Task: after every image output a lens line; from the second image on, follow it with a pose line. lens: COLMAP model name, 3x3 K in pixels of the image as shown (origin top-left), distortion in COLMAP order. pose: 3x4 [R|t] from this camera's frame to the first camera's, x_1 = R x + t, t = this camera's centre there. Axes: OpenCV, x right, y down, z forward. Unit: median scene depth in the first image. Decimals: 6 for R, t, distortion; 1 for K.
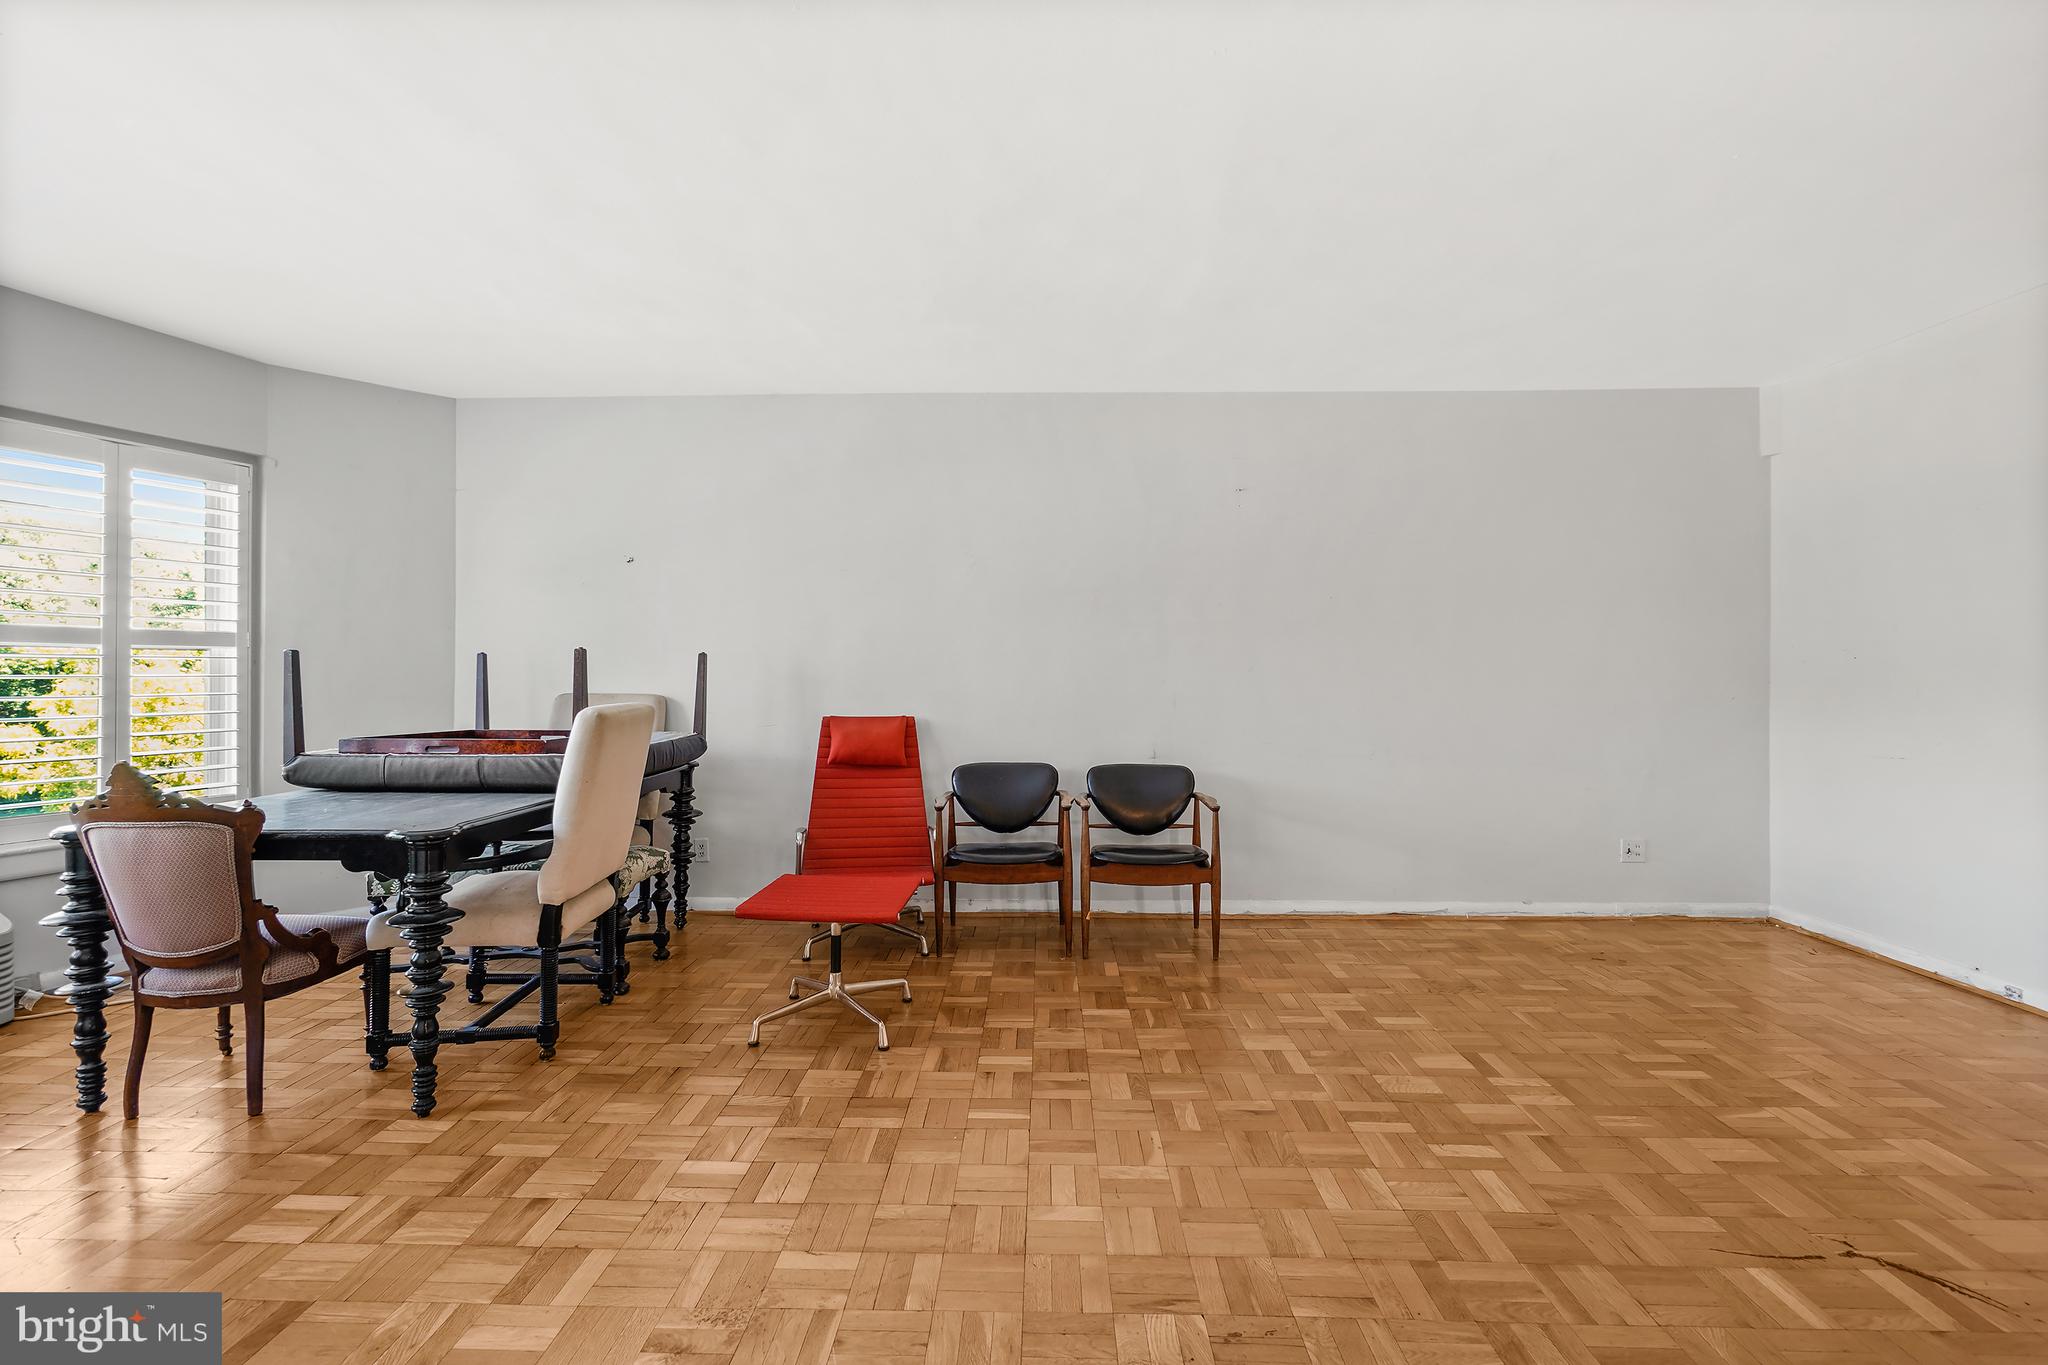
lens RADIAL K [[886.2, 0, 1006.2], [0, 886.2, 675.6], [0, 0, 1]] dist [-0.006098, 0.000450]
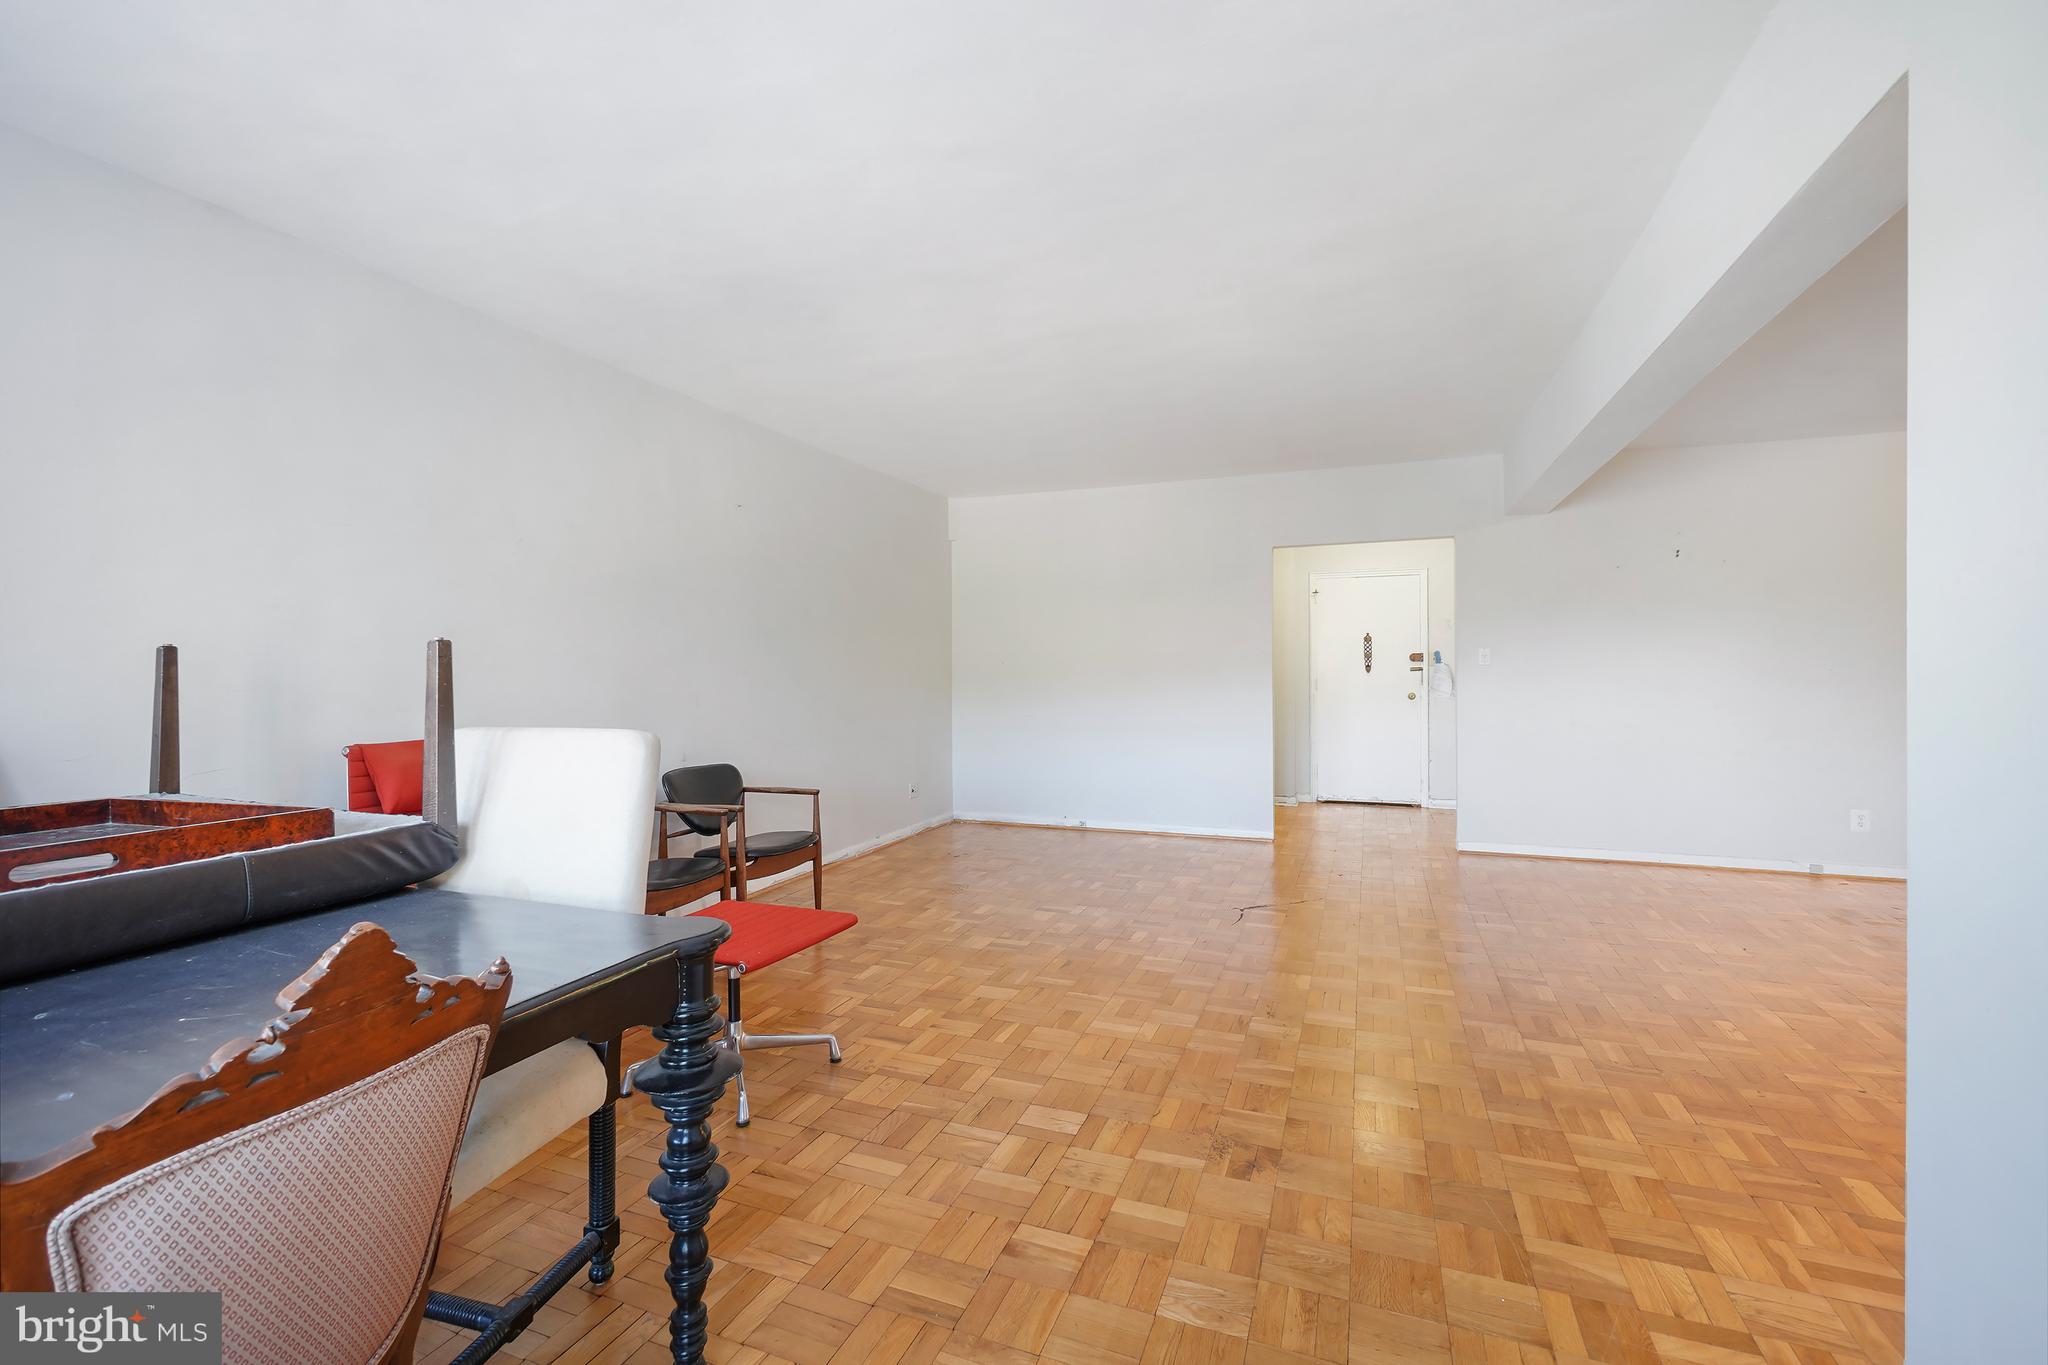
lens RADIAL K [[886.2, 0, 1014.0], [0, 886.2, 665.1], [0, 0, 1]] dist [-0.006098, 0.000450]
pose [[0.344349, 0.001185, 0.938841, -0.729360], [0.012411, 0.999906, -0.005815, -0.004376], [-0.938760, 0.013655, 0.344302, 0.350947]]
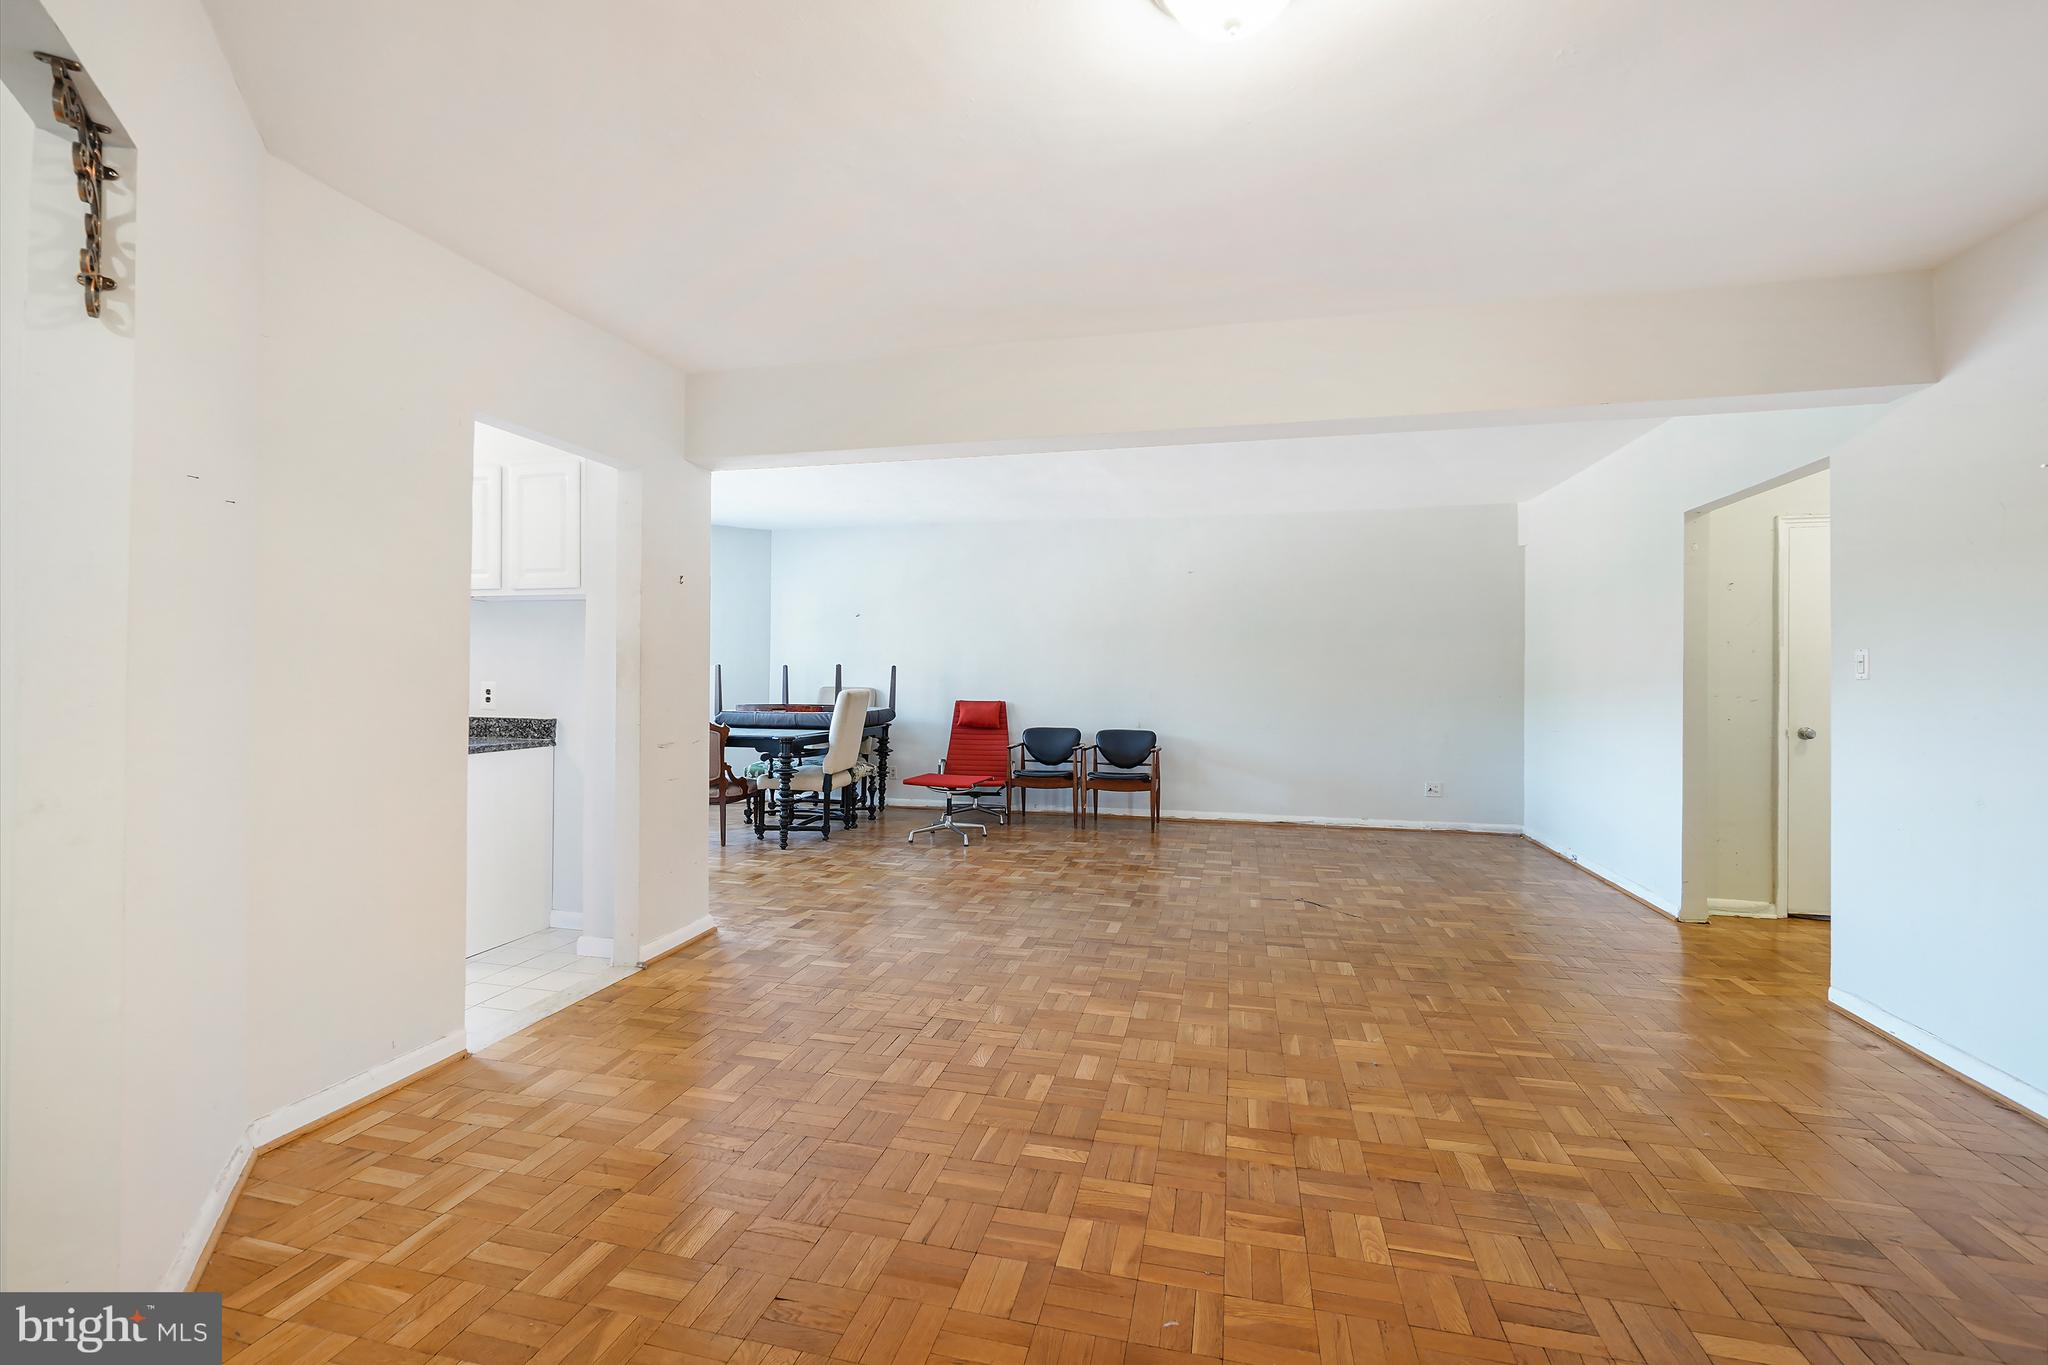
lens RADIAL K [[886.2, 0, 1016.3], [0, 886.2, 678.0], [0, 0, 1]] dist [-0.006098, 0.000450]
pose [[0.977942, 0.009112, -0.208679, 0.328455], [-0.009022, 0.999958, 0.001379, -0.004161], [0.208683, 0.000534, 0.977983, -0.848713]]
